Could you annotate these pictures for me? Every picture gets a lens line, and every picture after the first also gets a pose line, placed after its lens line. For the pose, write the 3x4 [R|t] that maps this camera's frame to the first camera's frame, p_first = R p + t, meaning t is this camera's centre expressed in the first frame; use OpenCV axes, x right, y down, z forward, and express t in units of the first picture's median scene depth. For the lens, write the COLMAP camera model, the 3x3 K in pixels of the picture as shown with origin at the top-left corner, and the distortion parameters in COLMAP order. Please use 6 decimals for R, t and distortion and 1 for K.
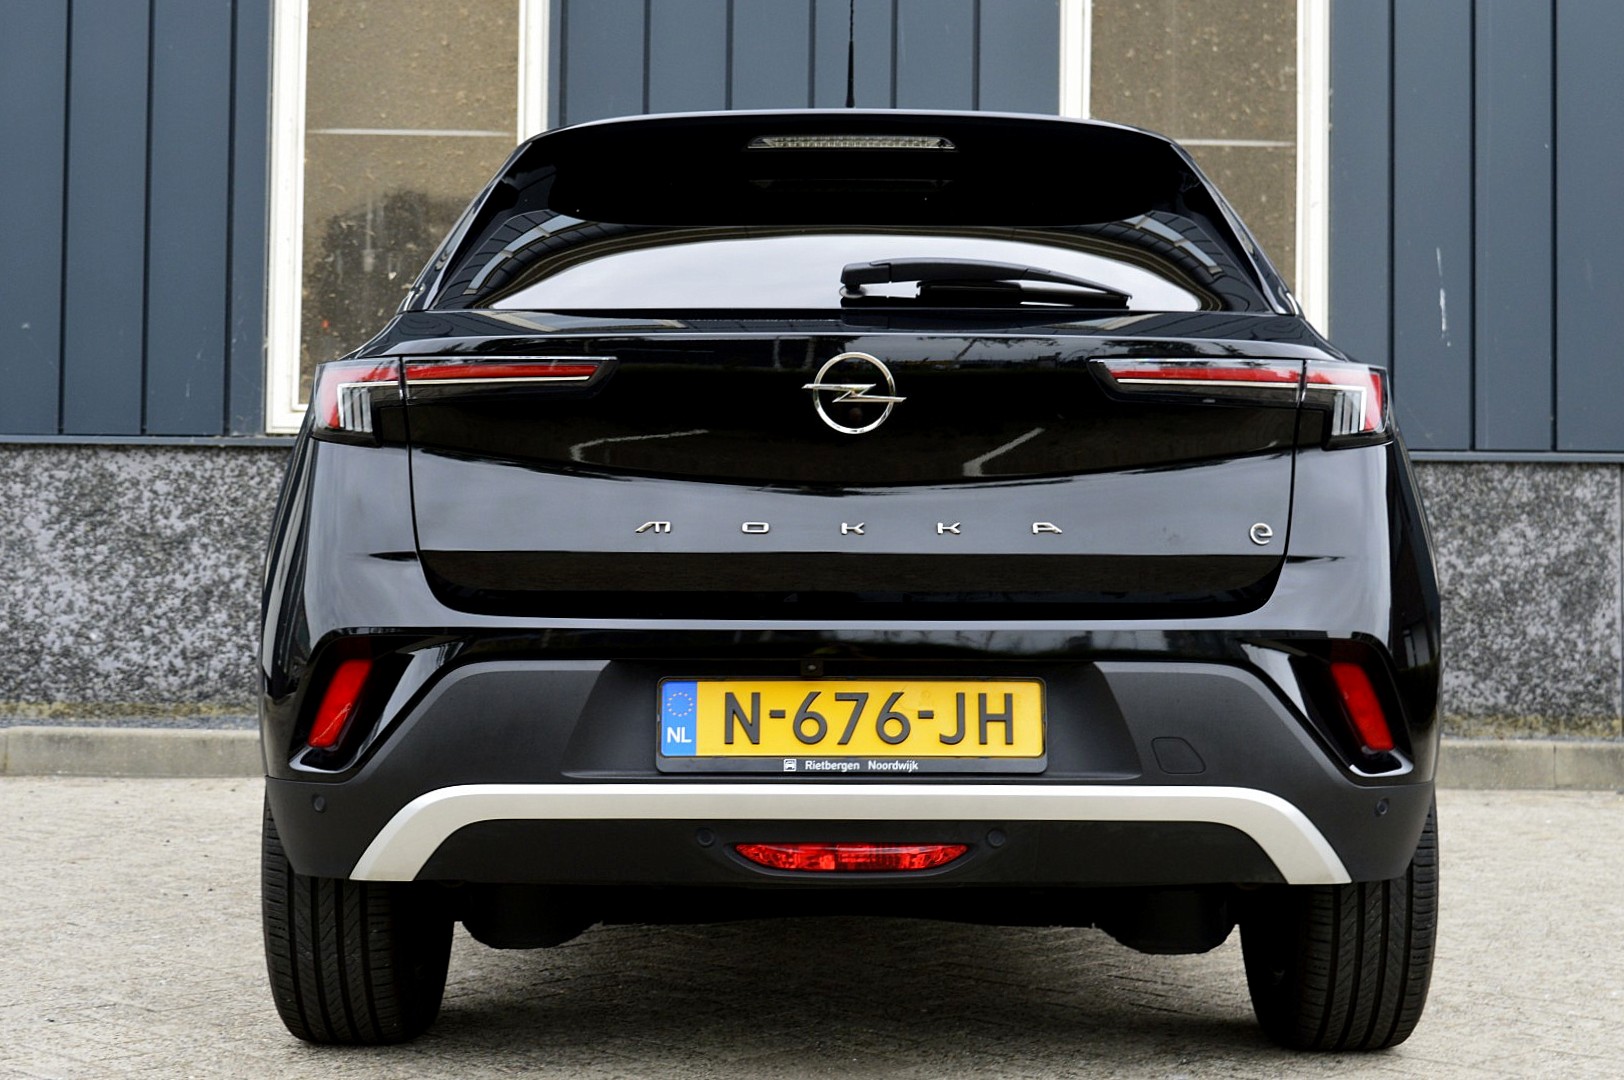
lens RADIAL K [[2737.5, 0, 816.1], [0, 2737.5, 543.0], [0, 0, 1]] dist [-0.015172, 0.000000]
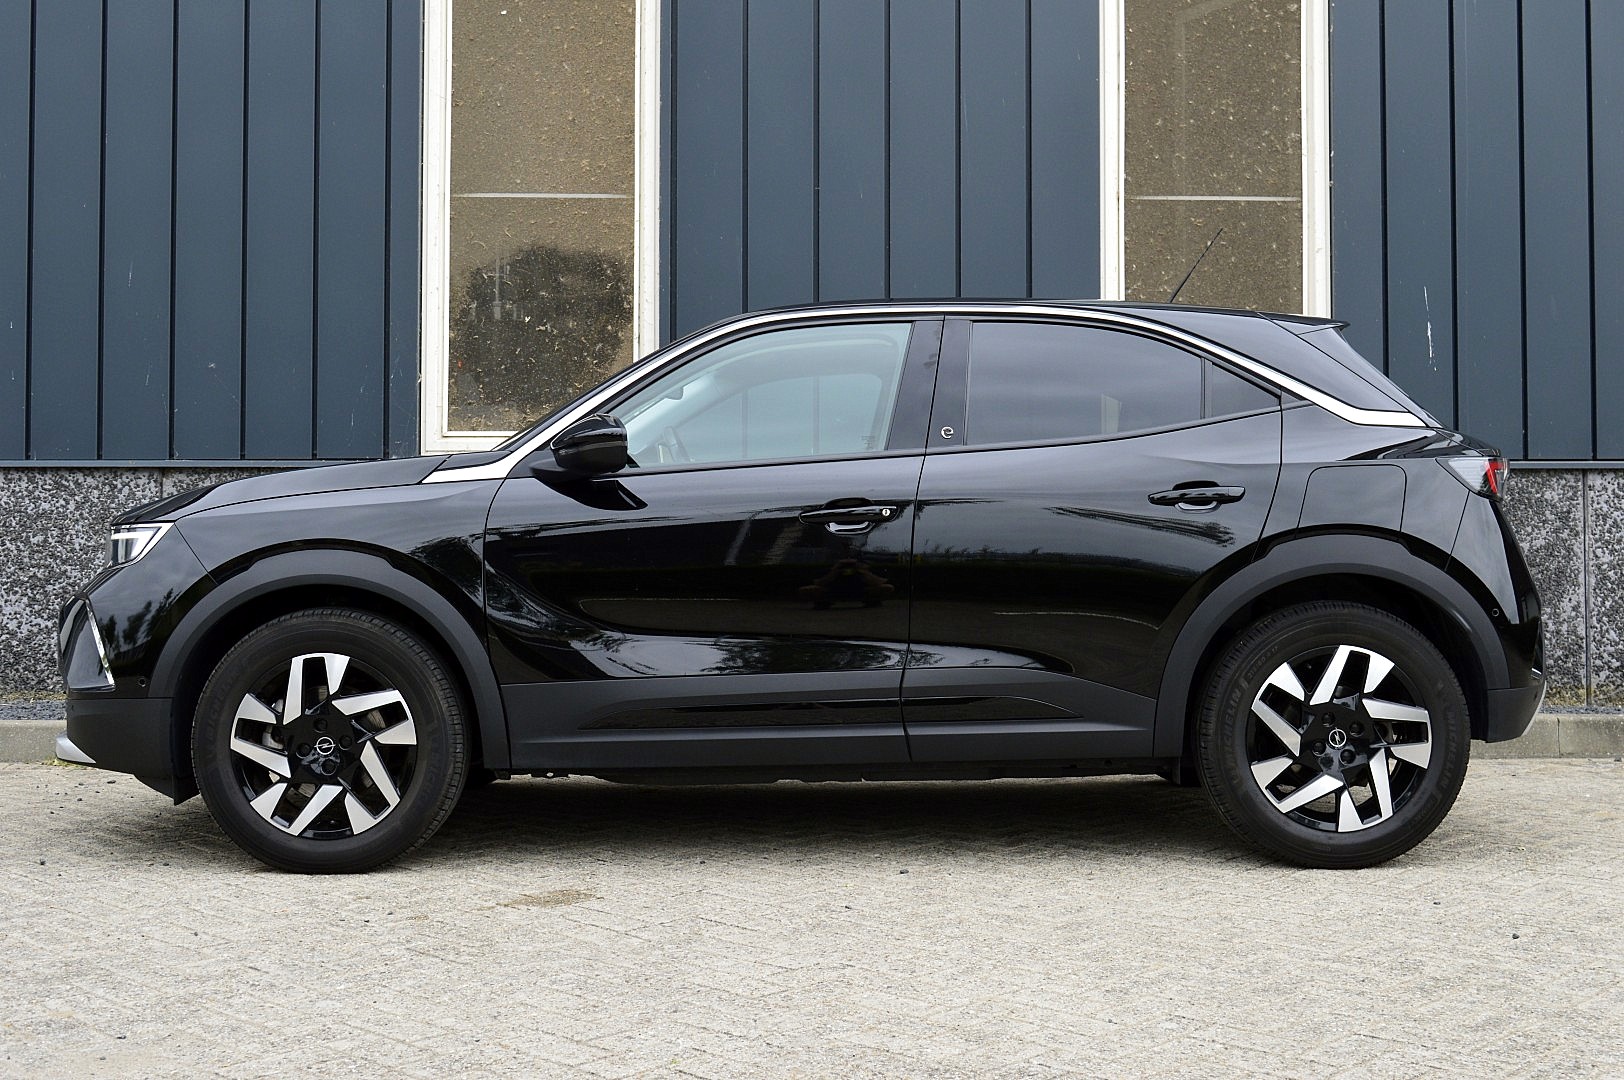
lens RADIAL K [[2007.4, 0, 838.4], [0, 2007.4, 538.1], [0, 0, 1]] dist [-0.026420, 0.000000]
pose [[0.999803, -0.011558, 0.016159, -0.068234], [0.011437, 0.999906, 0.007571, -0.017584], [-0.016245, -0.007384, 0.999841, 0.263766]]
